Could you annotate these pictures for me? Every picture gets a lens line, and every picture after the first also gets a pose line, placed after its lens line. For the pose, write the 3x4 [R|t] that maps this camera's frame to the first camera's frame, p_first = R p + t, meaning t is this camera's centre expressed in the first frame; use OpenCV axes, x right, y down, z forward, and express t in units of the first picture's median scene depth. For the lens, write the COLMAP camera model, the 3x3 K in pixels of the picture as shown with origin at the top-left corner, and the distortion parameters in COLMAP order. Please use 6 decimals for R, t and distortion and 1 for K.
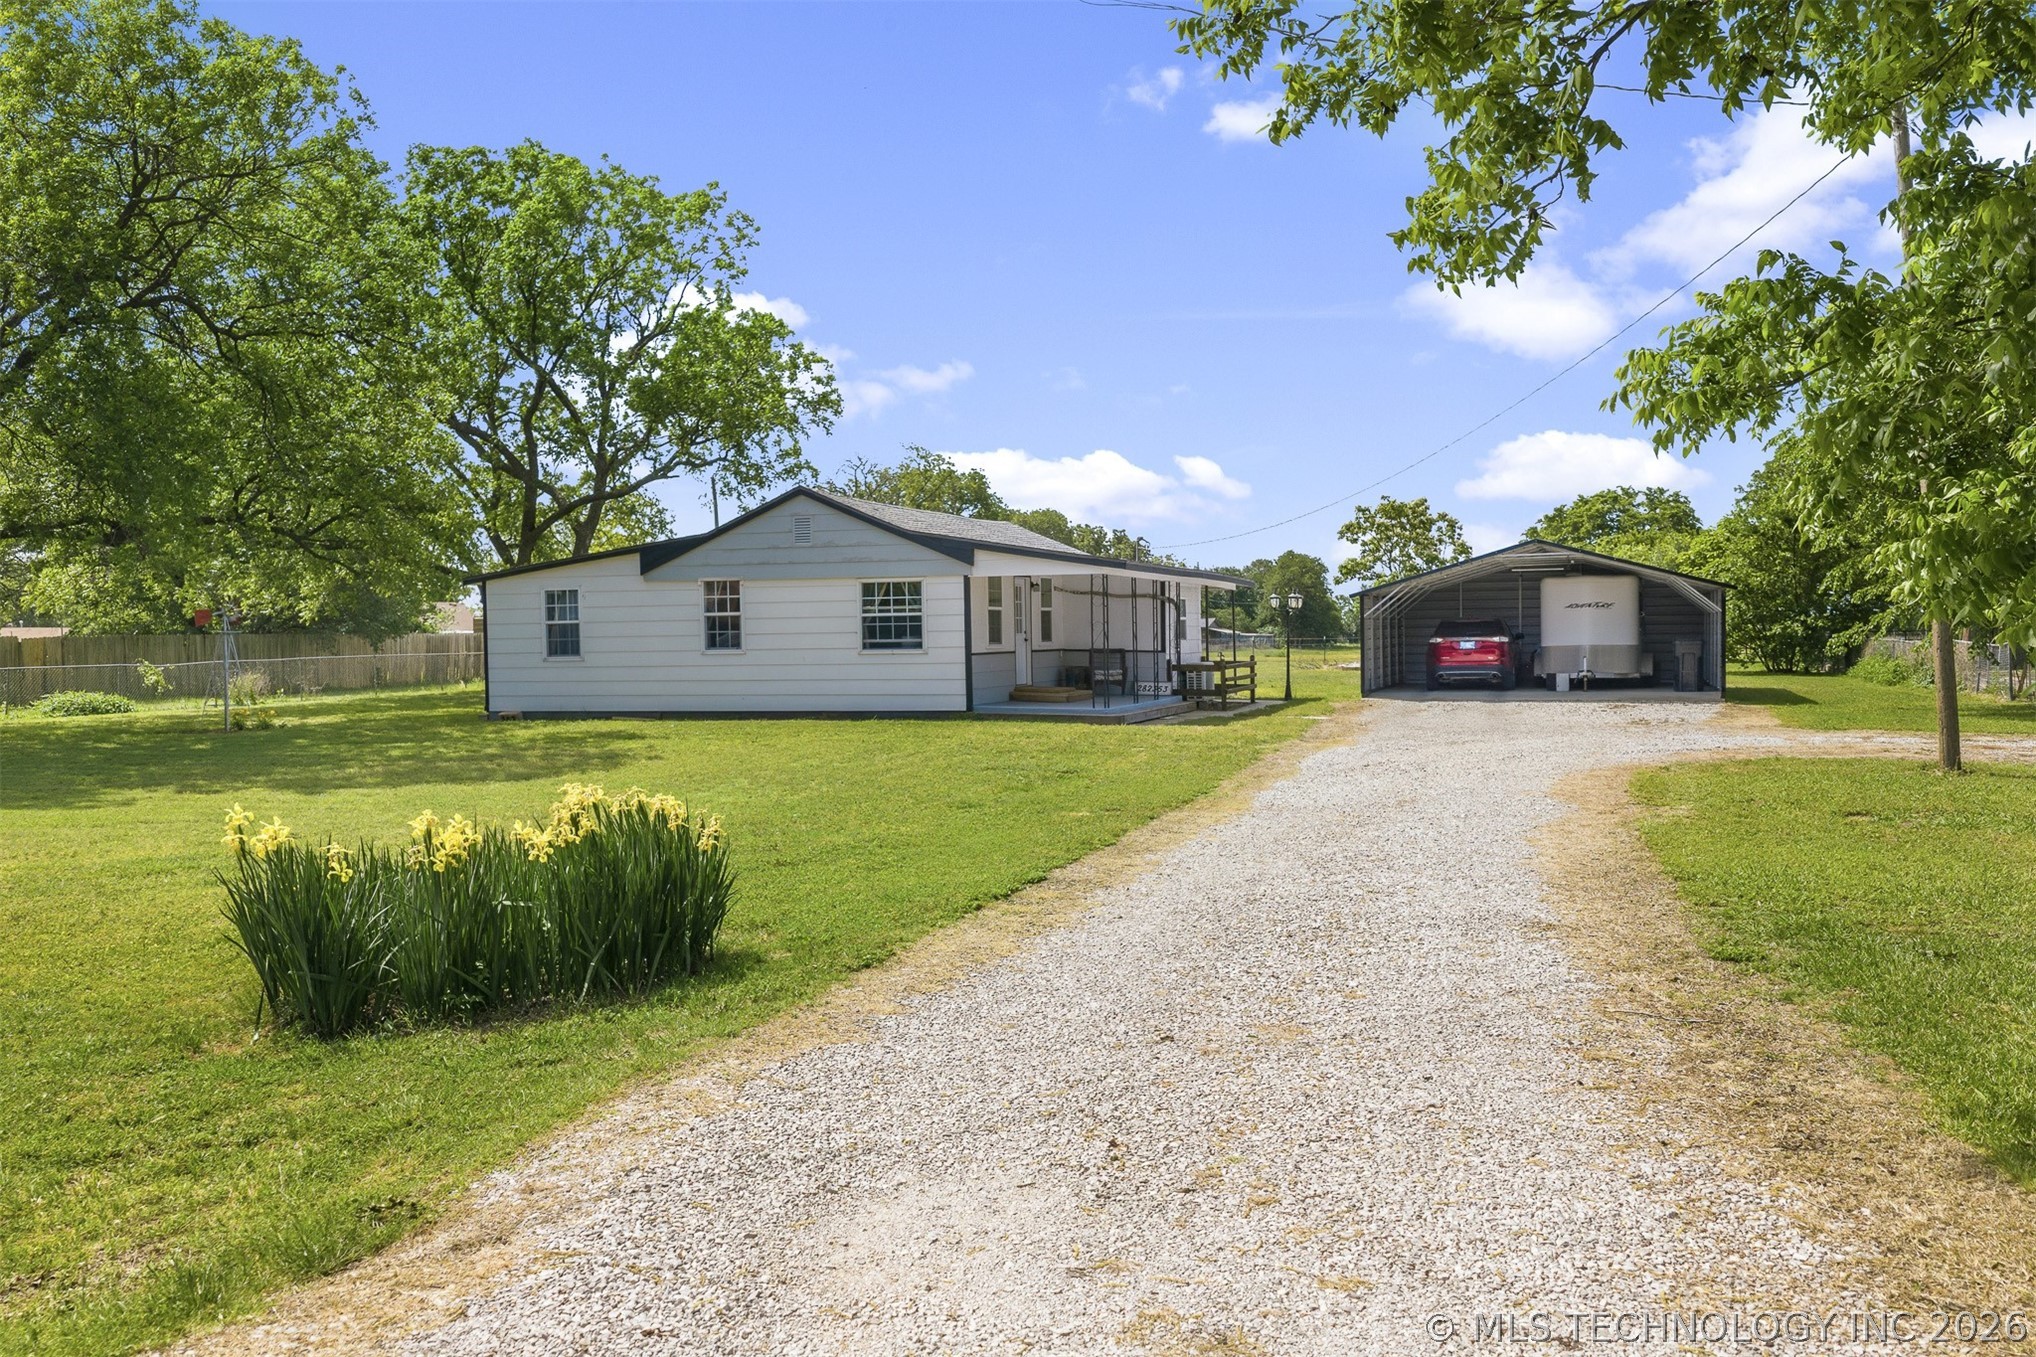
lens RADIAL K [[1667.6, 0, 1035.6], [0, 1667.6, 650.2], [0, 0, 1]] dist [0.003215, -0.003324]
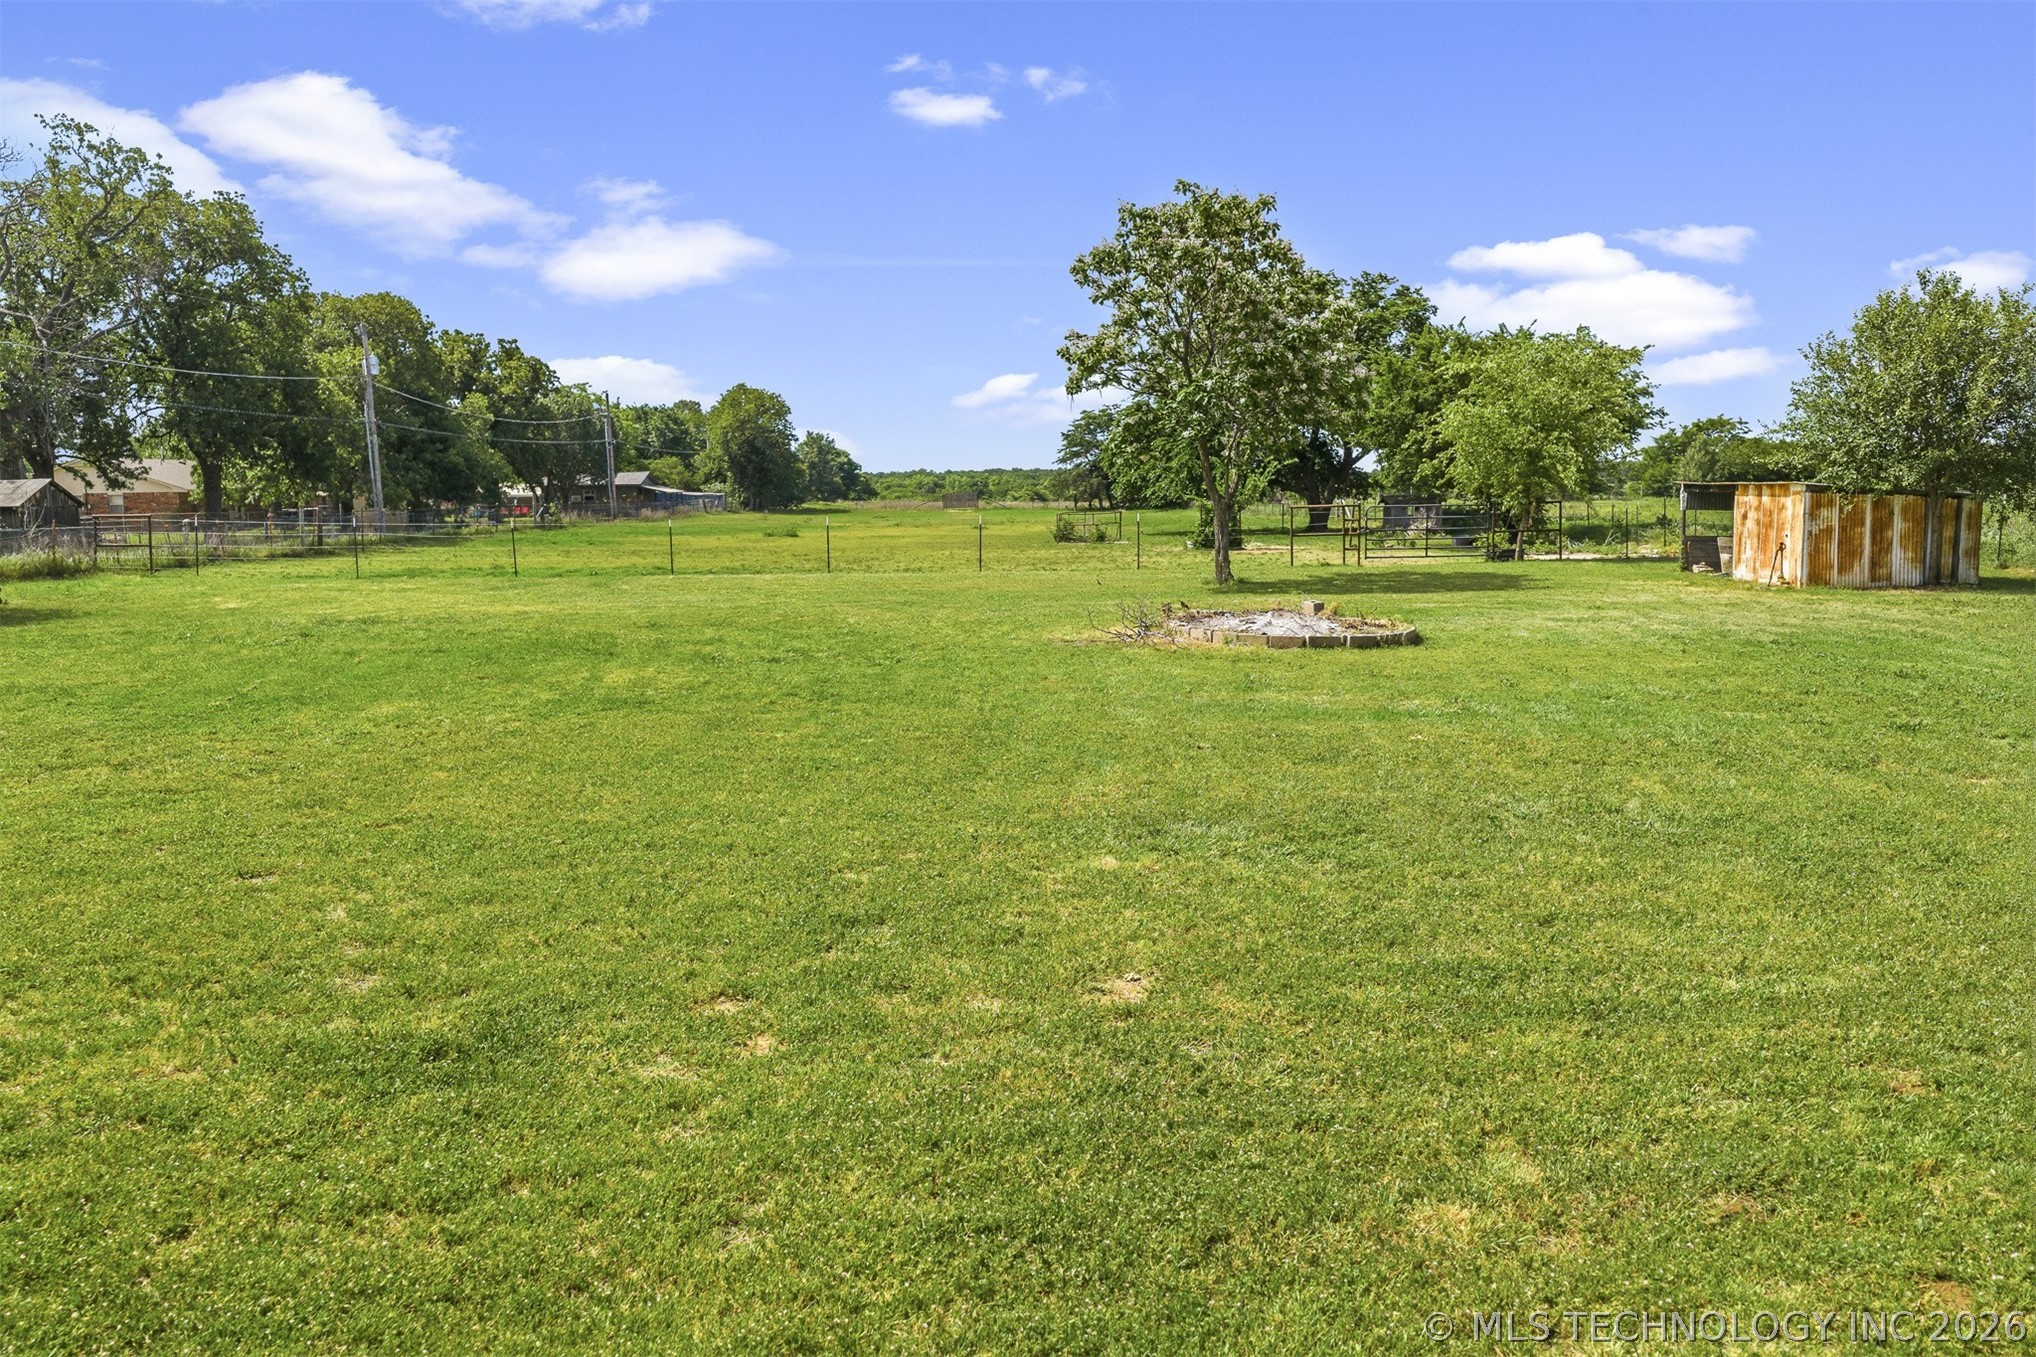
lens RADIAL K [[1618.8, 0, 1018.7], [0, 1618.8, 751.4], [0, 0, 1]] dist [-0.001192, -0.013631]
pose [[0.938839, -0.053419, 0.340188, 0.056323], [0.001026, 0.988324, 0.152365, -0.031291], [-0.344355, -0.142697, 0.927932, 1.359335]]
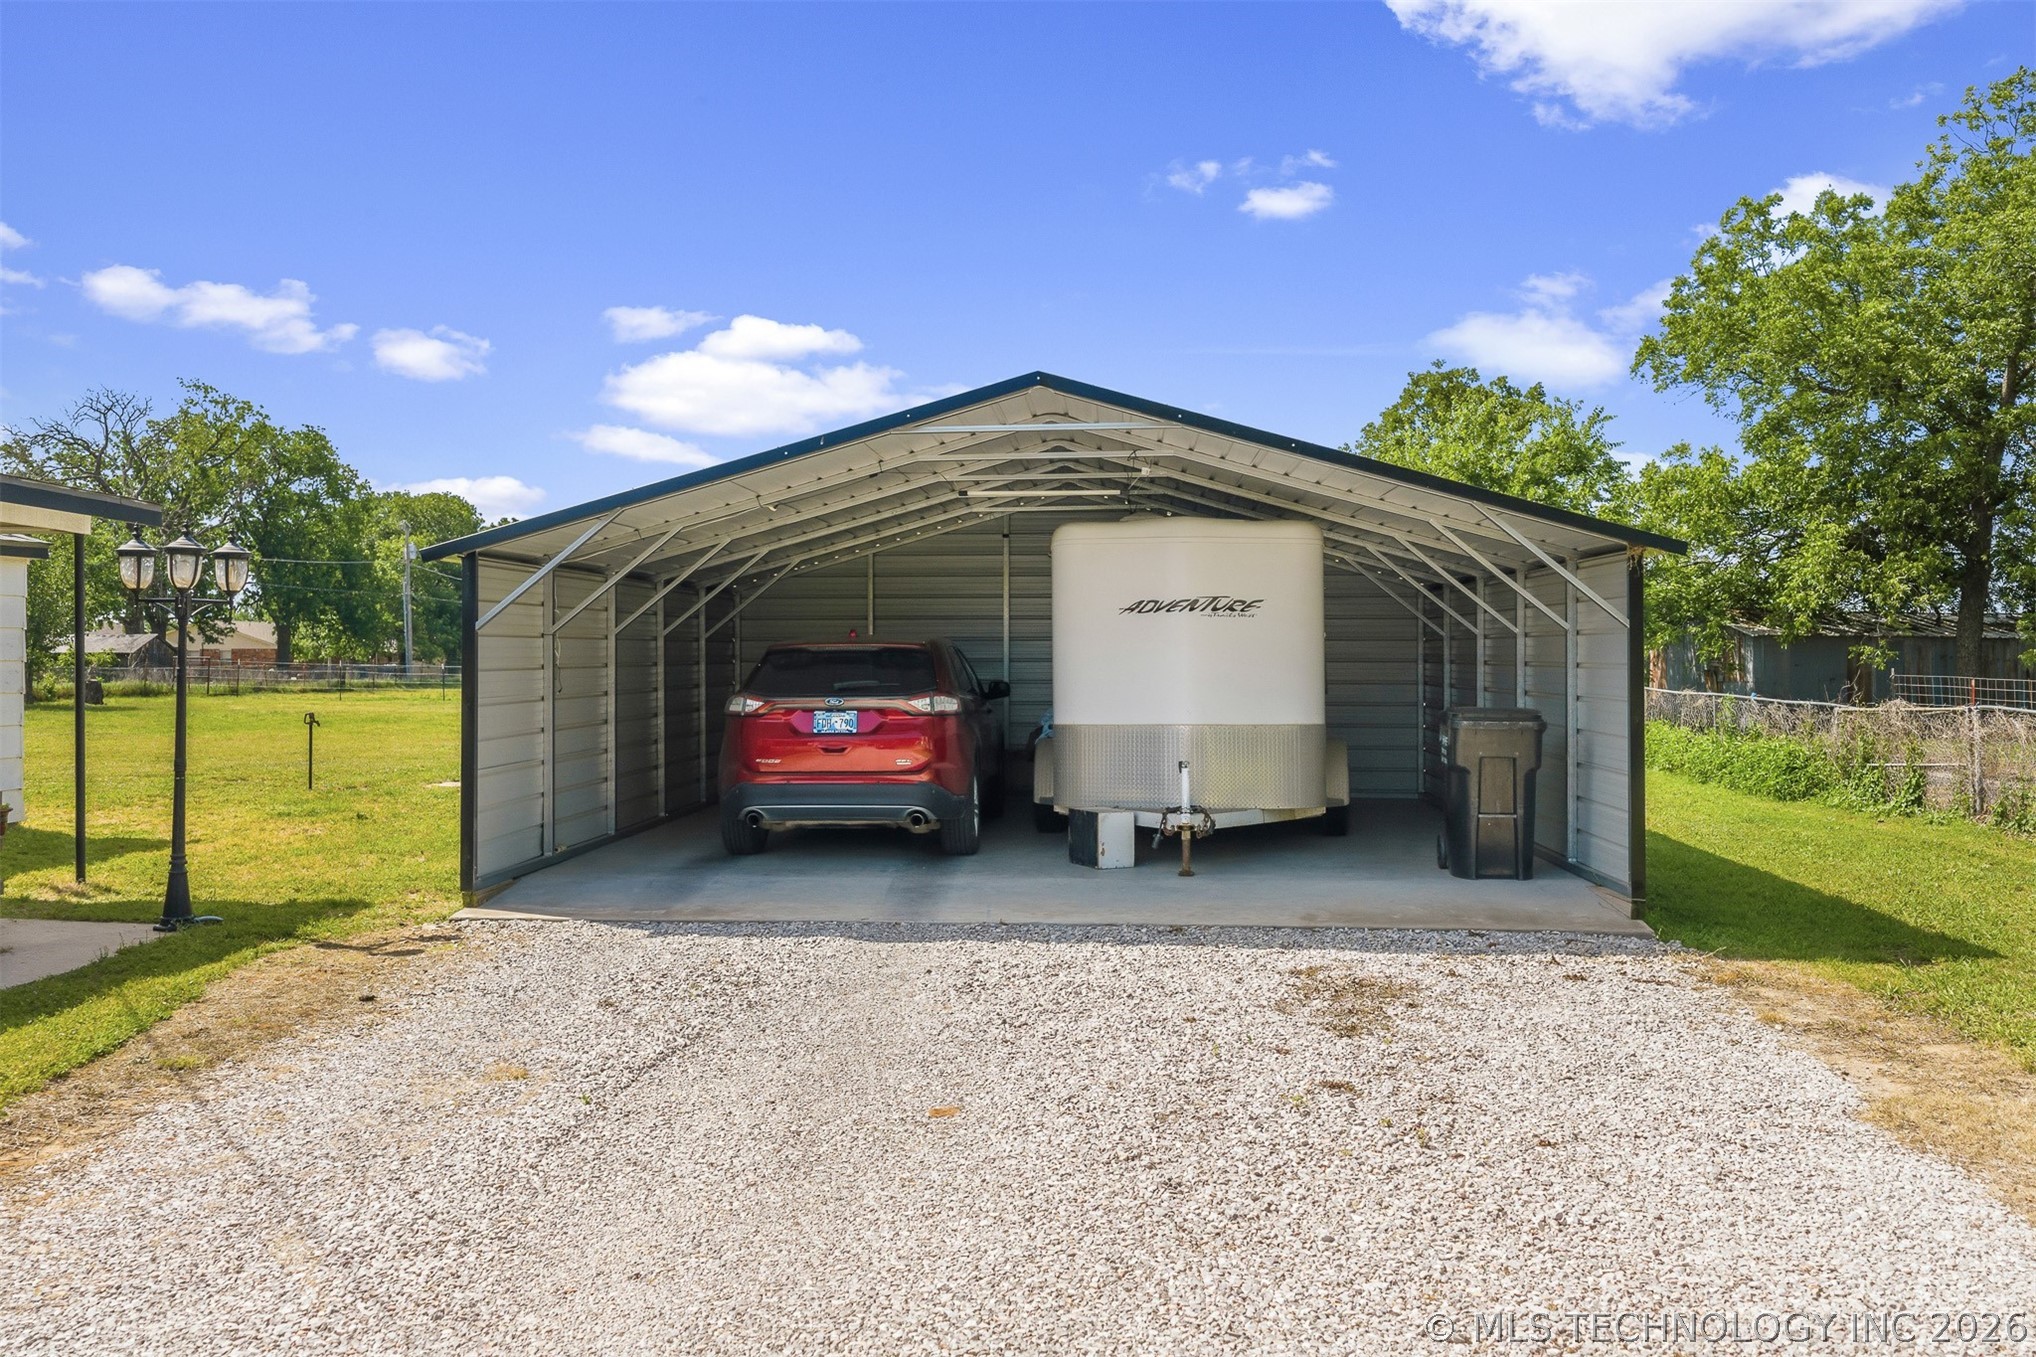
lens RADIAL K [[1667.6, 0, 1035.6], [0, 1667.6, 650.2], [0, 0, 1]] dist [0.003215, -0.003324]
pose [[0.960028, 0.012988, 0.279602, 0.219725], [-0.009434, 0.999857, -0.014054, -0.013534], [-0.279745, 0.010855, 0.960013, 0.725765]]
